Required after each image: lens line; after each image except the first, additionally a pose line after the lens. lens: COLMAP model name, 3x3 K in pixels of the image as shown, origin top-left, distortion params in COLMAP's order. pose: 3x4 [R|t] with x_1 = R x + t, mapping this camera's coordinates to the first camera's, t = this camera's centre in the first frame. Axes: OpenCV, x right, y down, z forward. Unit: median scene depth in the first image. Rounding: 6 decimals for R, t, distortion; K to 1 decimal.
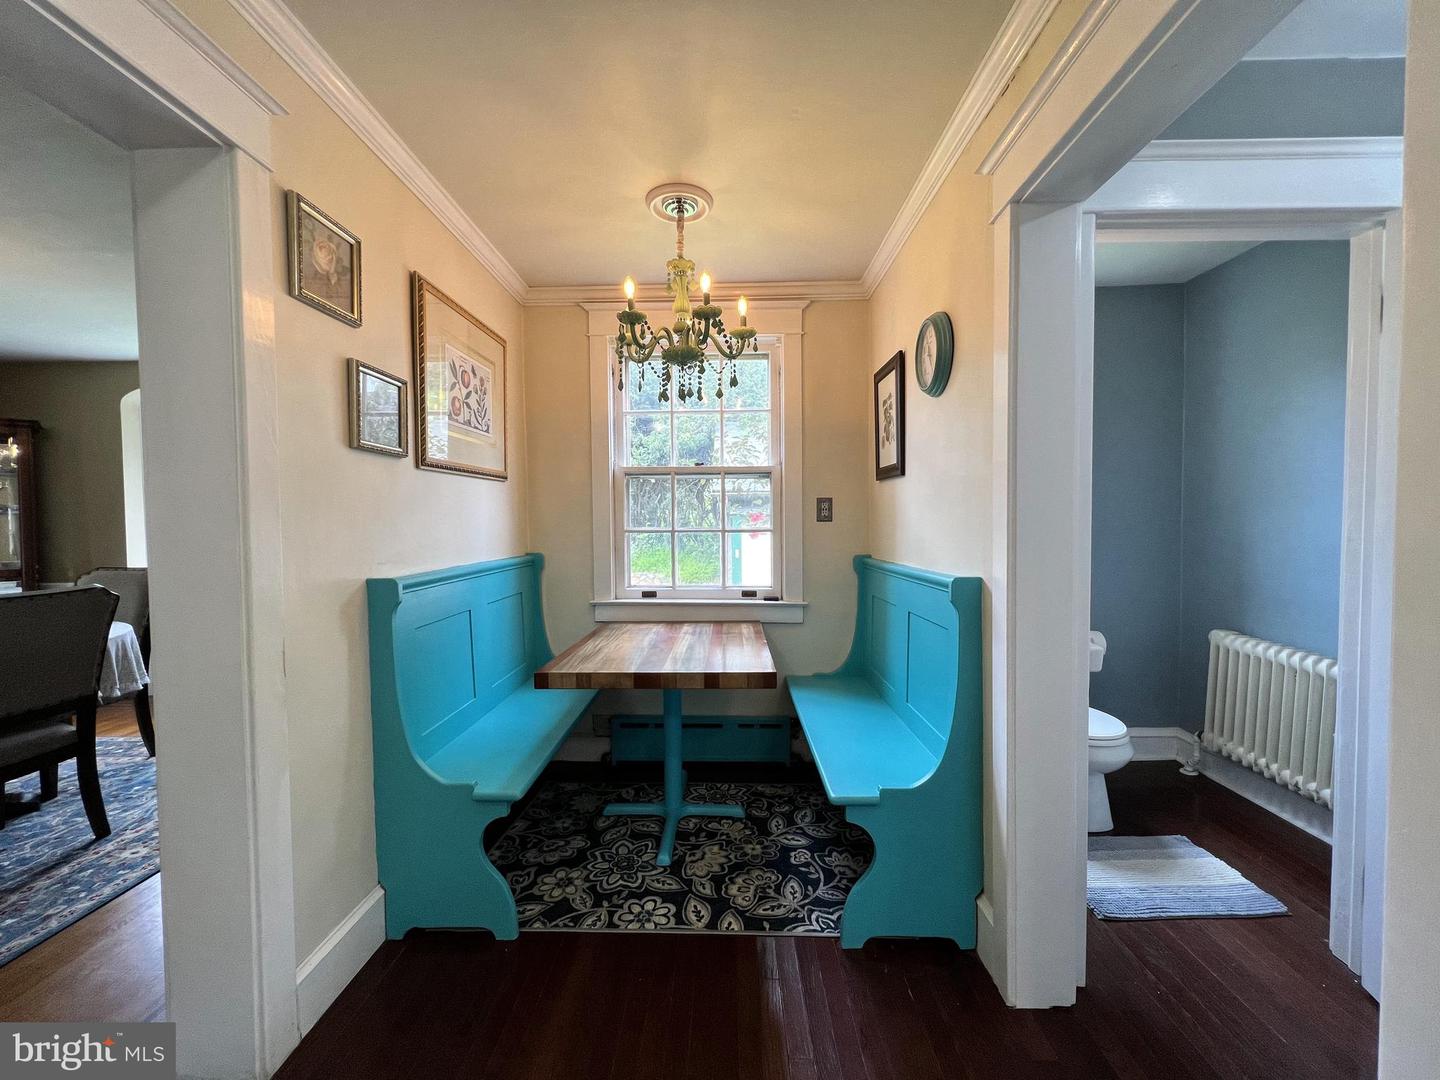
lens RADIAL K [[575.5, 0, 717.7], [0, 575.5, 539.8], [0, 0, 1]] dist [-0.002649, 0.000294]
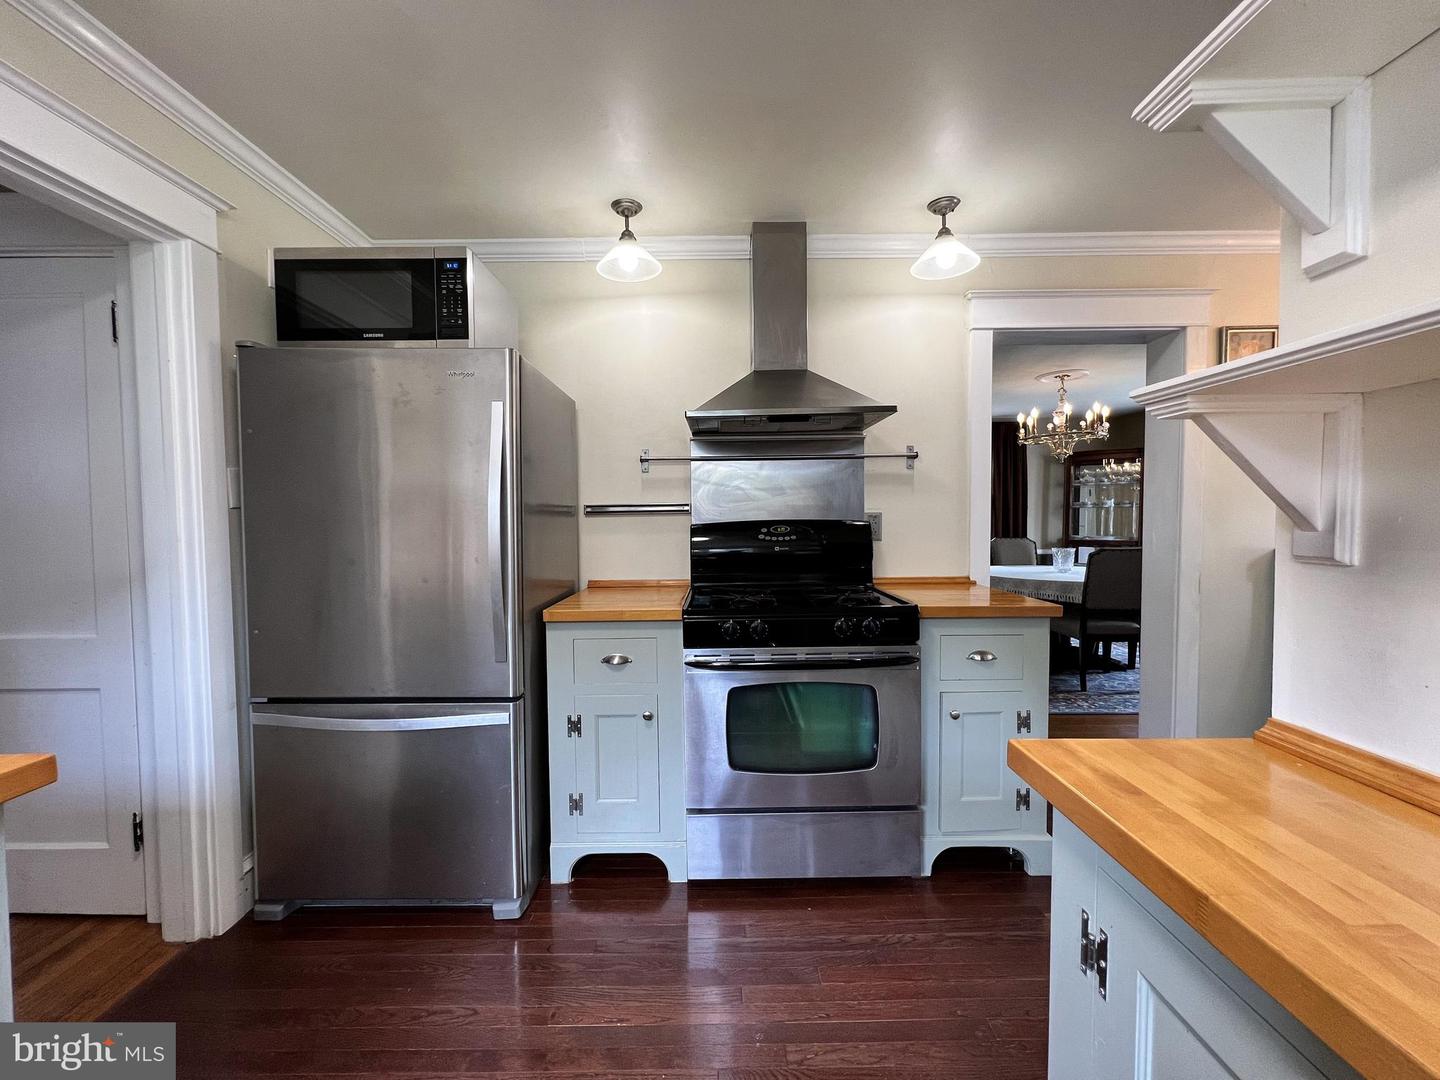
lens RADIAL K [[575.5, 0, 717.7], [0, 575.5, 539.8], [0, 0, 1]] dist [-0.002649, 0.000294]
pose [[0.017739, 0.046097, -0.998779, 0.667741], [-0.025203, 0.998640, 0.045643, 0.008526], [0.999525, 0.024363, 0.018877, -0.376853]]
